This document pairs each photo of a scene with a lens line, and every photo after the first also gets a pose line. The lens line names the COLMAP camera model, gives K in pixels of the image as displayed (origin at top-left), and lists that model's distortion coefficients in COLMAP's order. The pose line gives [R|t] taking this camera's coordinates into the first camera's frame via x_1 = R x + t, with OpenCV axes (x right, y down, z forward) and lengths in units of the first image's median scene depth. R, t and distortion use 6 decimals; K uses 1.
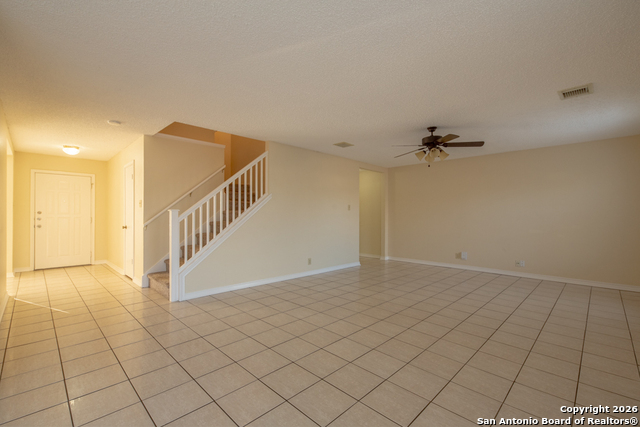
lens RADIAL K [[281.8, 0, 318.1], [0, 281.8, 214.1], [0, 0, 1]] dist [0.004852, 0.001600]
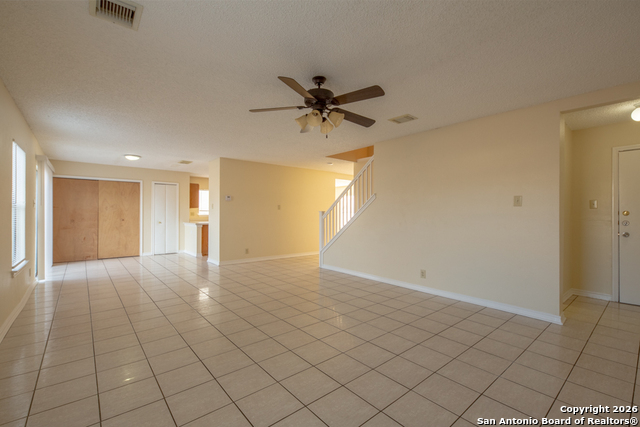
lens RADIAL K [[281.8, 0, 330.9], [0, 281.8, 218.2], [0, 0, 1]] dist [0.004852, 0.001600]
pose [[-0.069621, 0.006420, -0.997553, 0.542661], [-0.007925, 0.999944, 0.006989, 0.005350], [0.997542, 0.008393, -0.069567, 0.565814]]
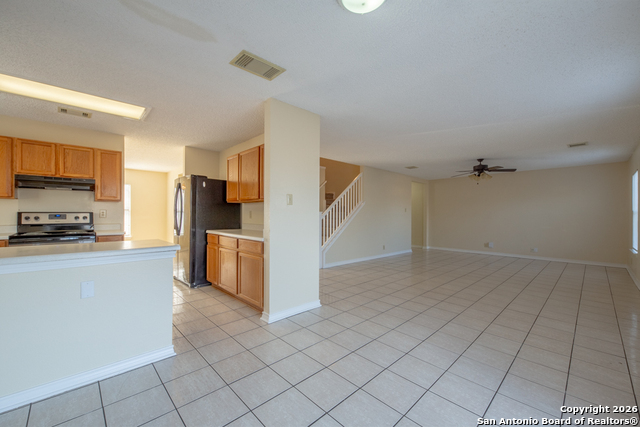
lens RADIAL K [[260.4, 0, 315.8], [0, 260.4, 214.3], [0, 0, 1]] dist [0.012281, -0.001719]
pose [[0.999722, 0.002903, -0.023392, -0.260226], [-0.002941, 0.999994, -0.001564, 0.000543], [0.023387, 0.001632, 0.999725, -0.256671]]
